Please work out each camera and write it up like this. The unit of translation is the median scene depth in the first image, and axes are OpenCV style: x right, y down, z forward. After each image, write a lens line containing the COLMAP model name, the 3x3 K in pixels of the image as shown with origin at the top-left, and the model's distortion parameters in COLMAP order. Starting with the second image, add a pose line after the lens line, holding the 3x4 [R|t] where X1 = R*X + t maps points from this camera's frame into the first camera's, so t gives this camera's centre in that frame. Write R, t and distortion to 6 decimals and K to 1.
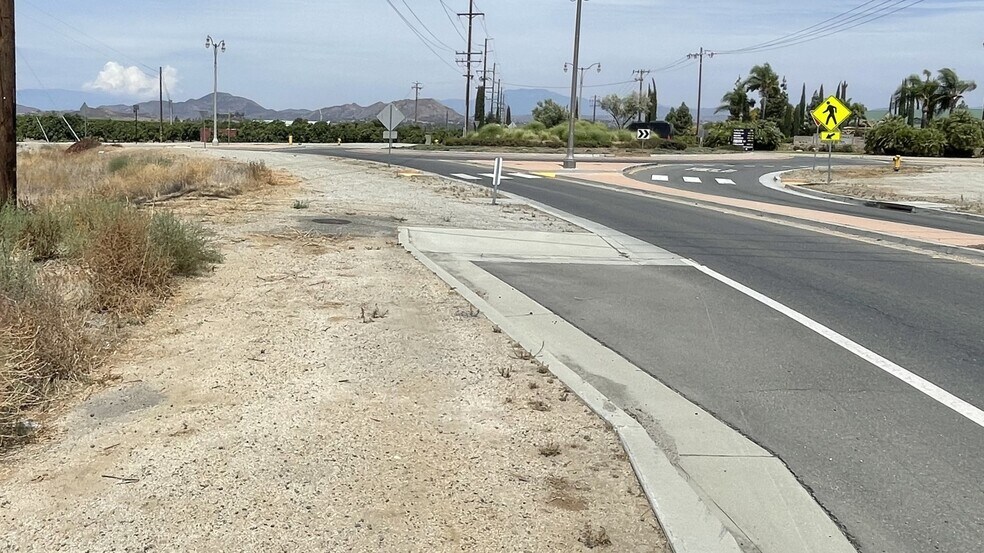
lens RADIAL K [[755.2, 0, 492.0], [0, 755.2, 276.5], [0, 0, 1]] dist [-0.010665, -0.003384]
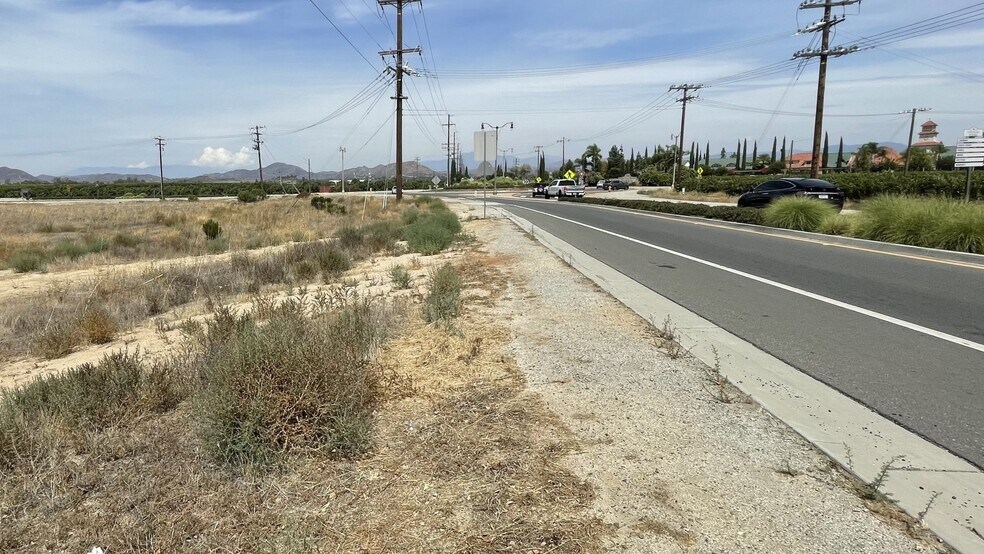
lens RADIAL K [[755.2, 0, 492.0], [0, 755.2, 277.0], [0, 0, 1]] dist [-0.010665, -0.003384]
pose [[0.997097, -0.047448, 0.059552, -0.044328], [0.050829, 0.997102, -0.056602, 0.151969], [-0.056694, 0.059465, 0.996619, -0.851129]]
